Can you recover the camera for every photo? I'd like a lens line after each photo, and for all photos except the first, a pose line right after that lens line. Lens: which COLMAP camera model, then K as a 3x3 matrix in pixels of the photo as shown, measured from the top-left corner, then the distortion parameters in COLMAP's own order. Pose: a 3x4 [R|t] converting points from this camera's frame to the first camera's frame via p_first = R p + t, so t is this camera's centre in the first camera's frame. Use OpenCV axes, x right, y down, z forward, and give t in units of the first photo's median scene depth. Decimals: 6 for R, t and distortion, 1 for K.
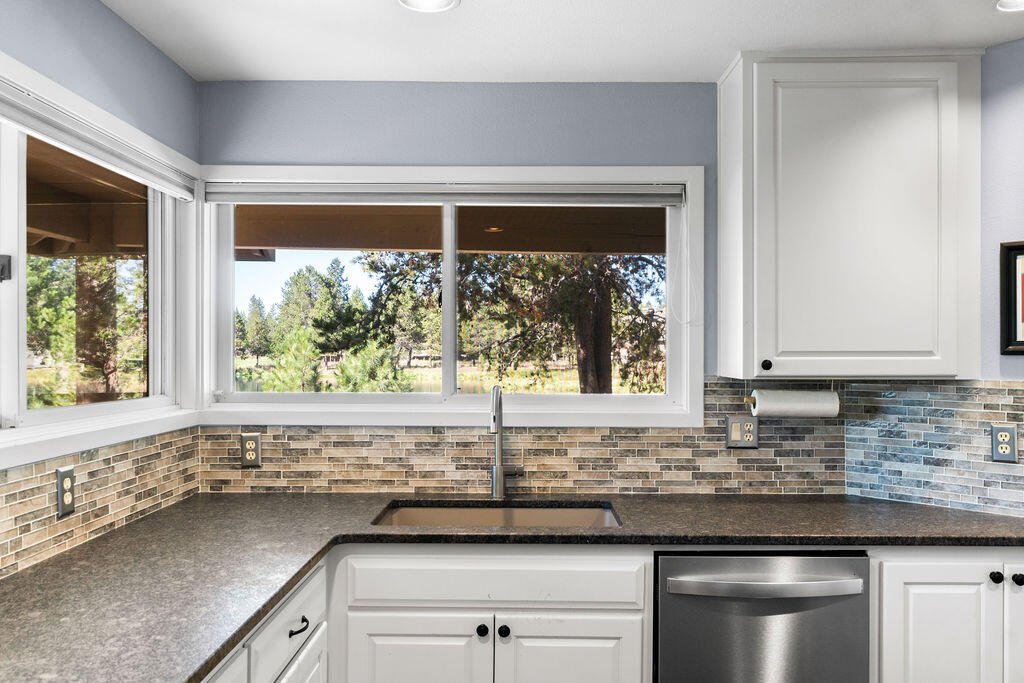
lens RADIAL K [[800.9, 0, 515.1], [0, 800.9, 341.5], [0, 0, 1]] dist [0.006520, -0.002270]
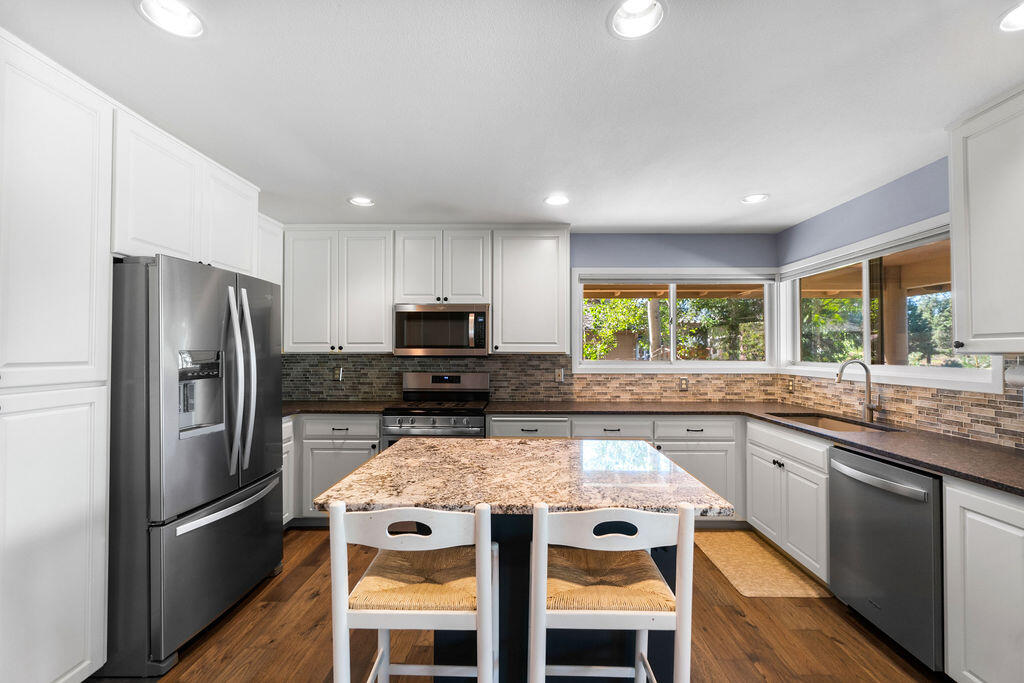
lens RADIAL K [[443.4, 0, 518.6], [0, 443.4, 346.3], [0, 0, 1]] dist [-0.003721, -0.000734]
pose [[-0.017673, -0.014864, -0.999733, 0.963513], [0.010747, 0.999829, -0.015055, 0.032009], [0.999786, -0.011011, -0.017510, 0.230653]]
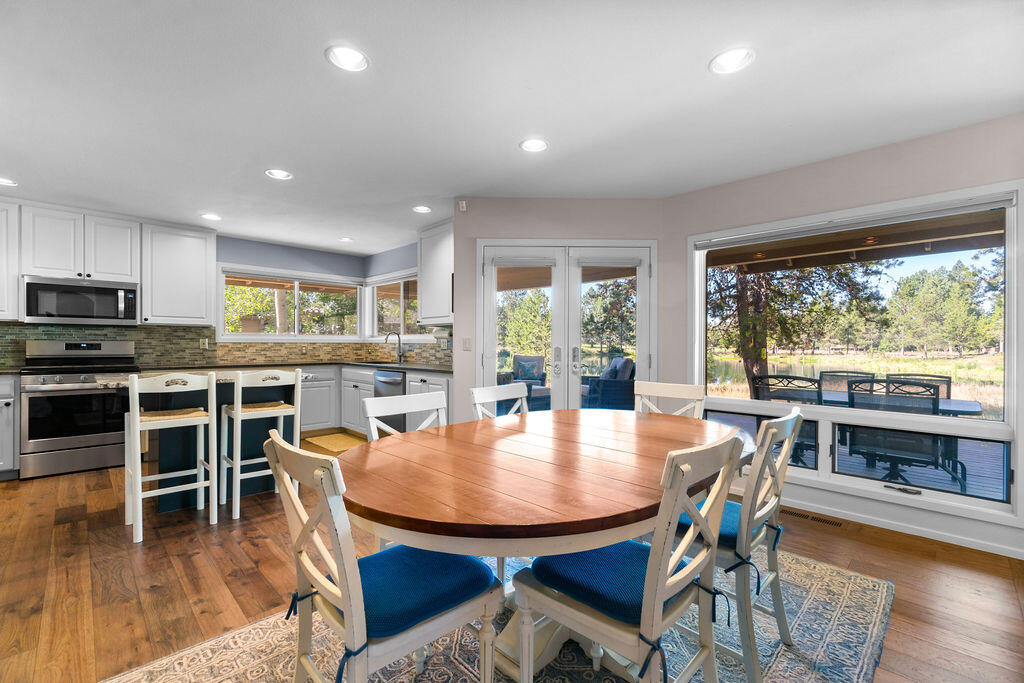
lens RADIAL K [[443.4, 0, 518.1], [0, 443.4, 346.4], [0, 0, 1]] dist [-0.003721, -0.000734]
pose [[0.699586, 0.000656, -0.714548, 1.732555], [0.007847, 0.999932, 0.008600, 0.107718], [0.714505, -0.011624, 0.699533, -0.008309]]
